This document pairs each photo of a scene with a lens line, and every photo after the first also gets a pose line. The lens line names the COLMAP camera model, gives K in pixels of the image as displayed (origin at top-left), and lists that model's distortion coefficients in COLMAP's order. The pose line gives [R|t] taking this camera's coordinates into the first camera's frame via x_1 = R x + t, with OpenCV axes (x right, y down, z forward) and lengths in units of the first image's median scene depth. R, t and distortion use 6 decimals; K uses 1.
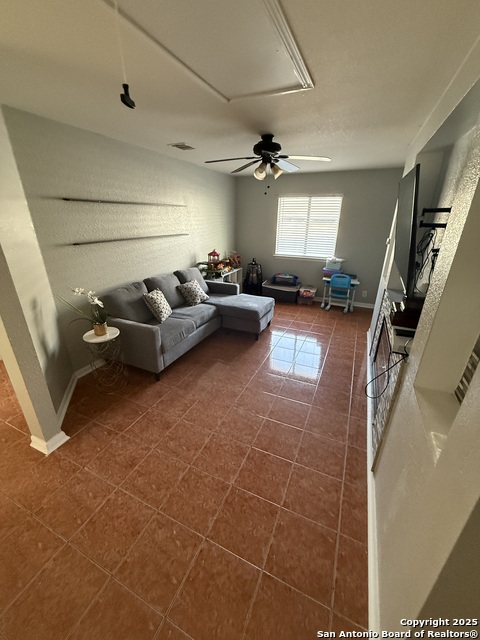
lens RADIAL K [[257.3, 0, 239.9], [0, 257.3, 317.7], [0, 0, 1]] dist [0.002257, 0.000044]
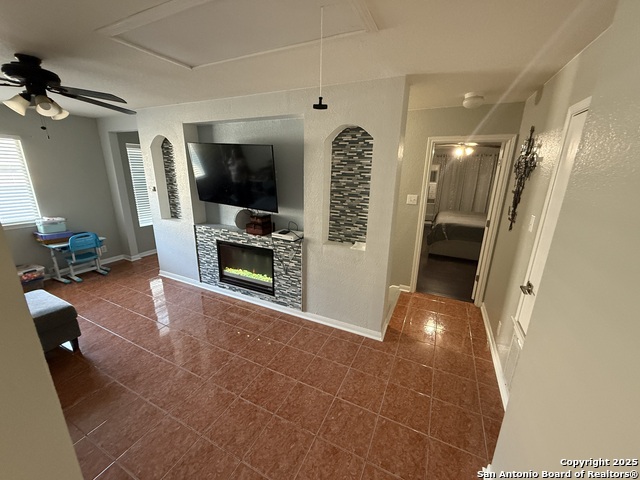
lens RADIAL K [[257.3, 0, 318.0], [0, 257.3, 239.9], [0, 0, 1]] dist [0.002257, 0.000044]
pose [[0.017421, -0.272269, 0.962064, -0.886640], [0.348718, 0.903445, 0.249365, -0.208823], [-0.937066, 0.331144, 0.110684, 0.463806]]
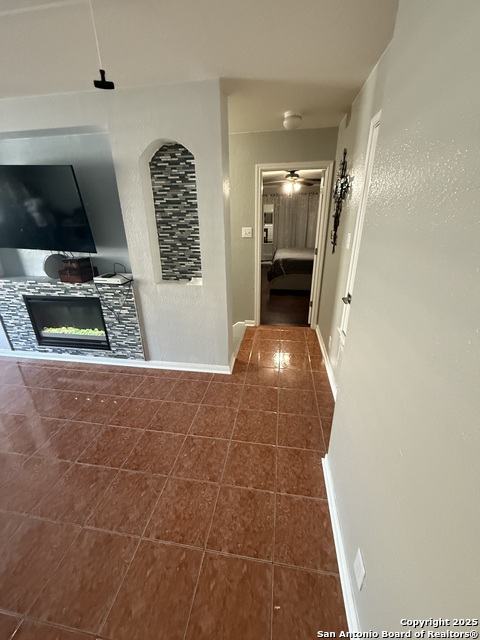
lens RADIAL K [[257.3, 0, 239.1], [0, 257.3, 319.3], [0, 0, 1]] dist [0.002257, 0.000044]
pose [[-0.271987, -0.357748, 0.893331, -0.854801], [0.362908, 0.821649, 0.439534, -0.100283], [-0.891247, 0.443744, -0.093648, 0.435180]]
